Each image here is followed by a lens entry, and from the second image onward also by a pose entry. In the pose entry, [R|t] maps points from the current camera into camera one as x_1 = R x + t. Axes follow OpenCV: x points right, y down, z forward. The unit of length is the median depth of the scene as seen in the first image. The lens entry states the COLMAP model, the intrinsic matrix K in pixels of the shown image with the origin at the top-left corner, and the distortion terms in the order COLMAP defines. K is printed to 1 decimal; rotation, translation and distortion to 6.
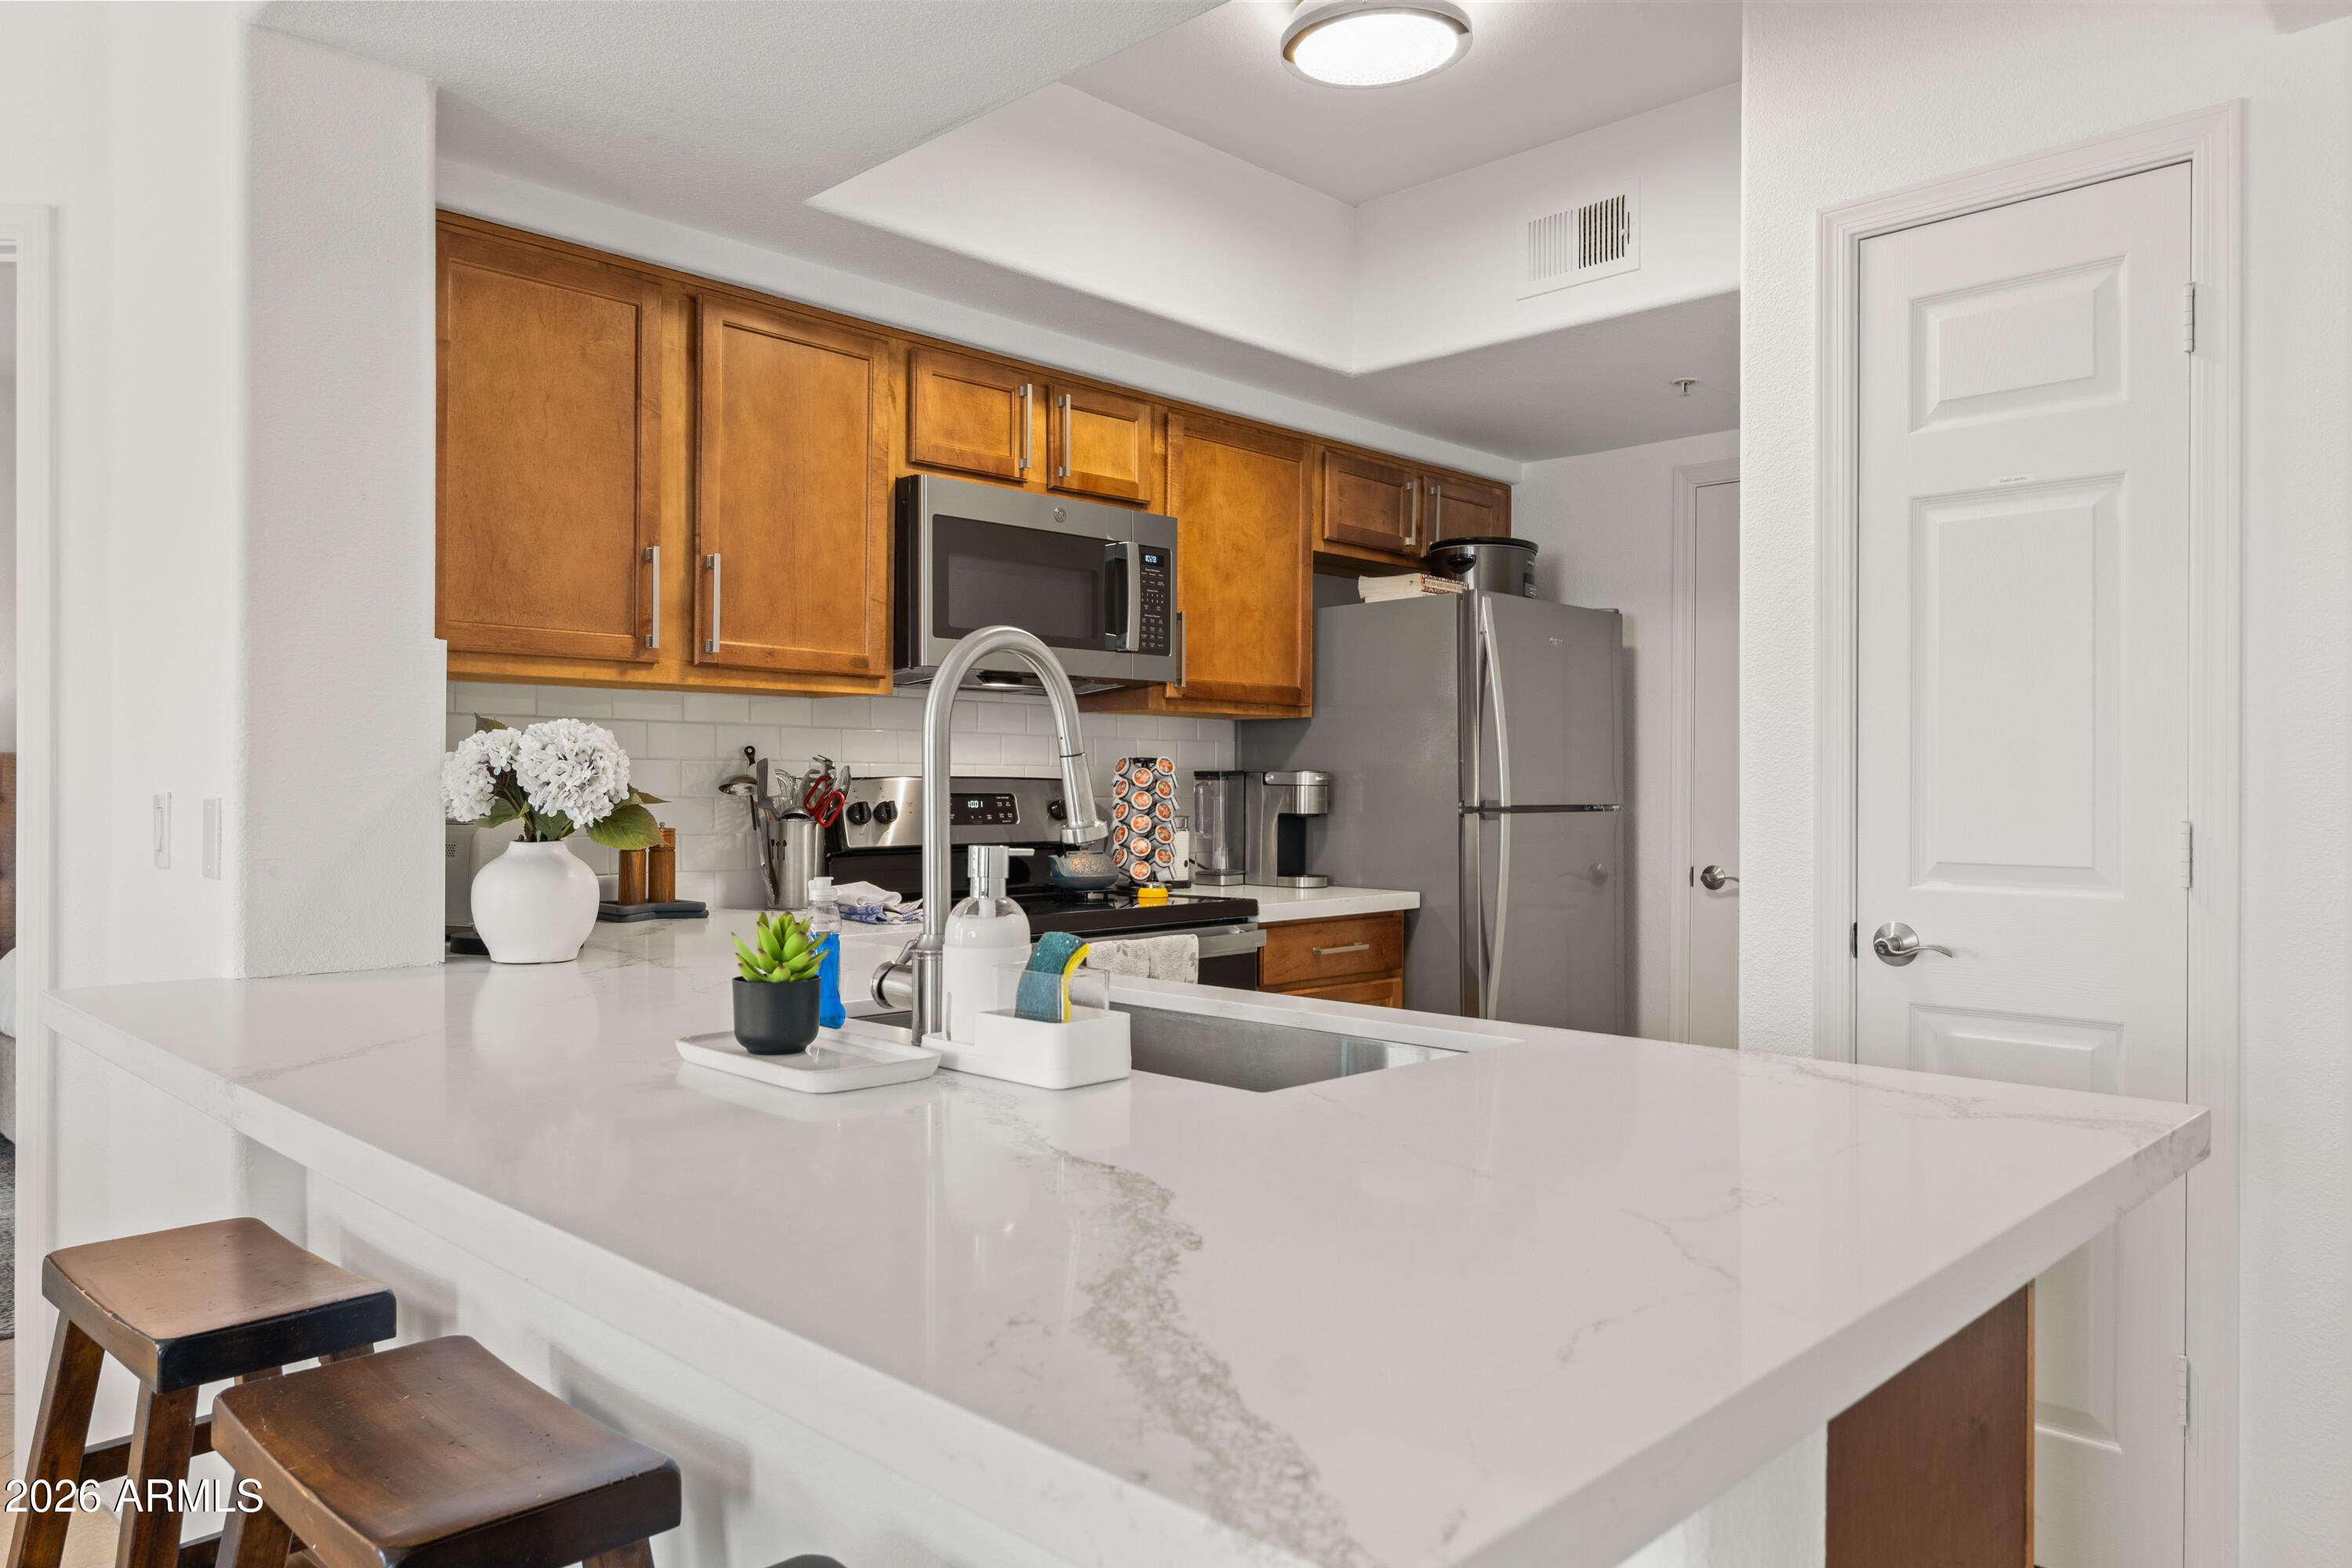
lens RADIAL K [[1617.3, 0, 1171.6], [0, 1617.3, 782.2], [0, 0, 1]] dist [-0.001384, -0.003713]
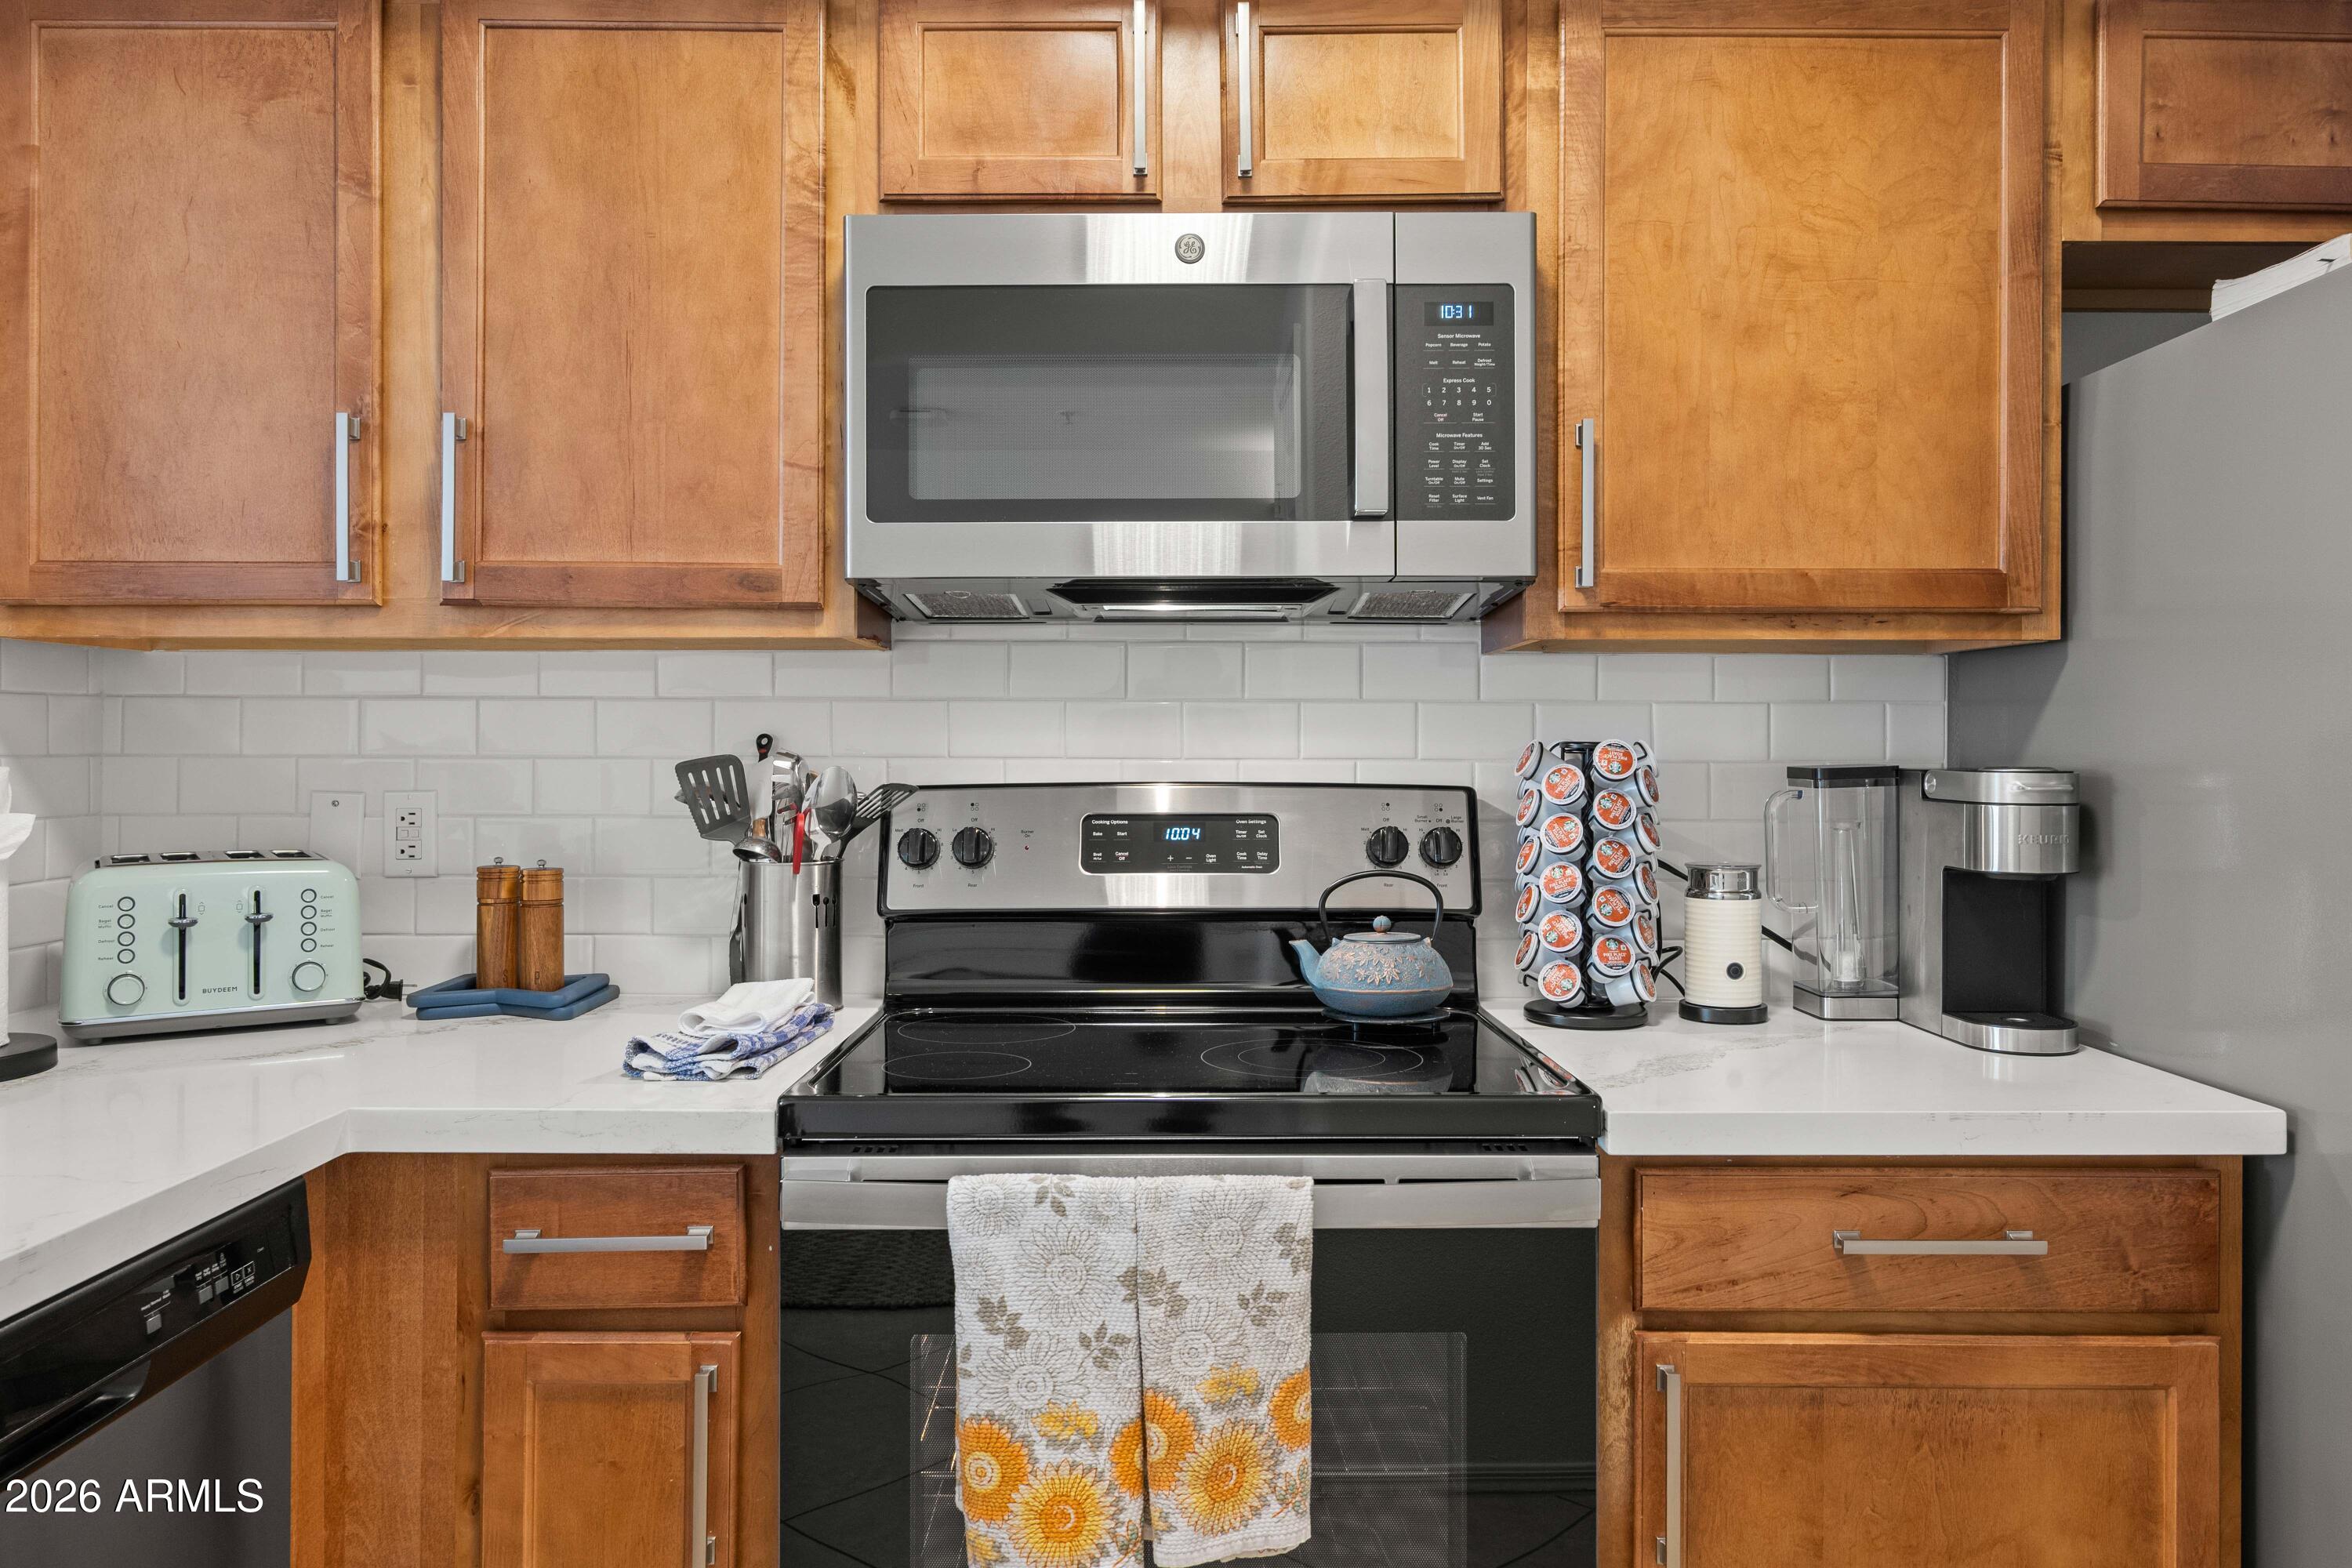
lens RADIAL K [[1617.3, 0, 1150.8], [0, 1617.3, 746.0], [0, 0, 1]] dist [-0.001384, -0.003713]
pose [[0.695412, -0.005489, -0.718590, 0.248763], [0.003366, 0.999985, -0.004382, -0.012727], [0.718603, 0.000628, 0.695420, 0.601517]]
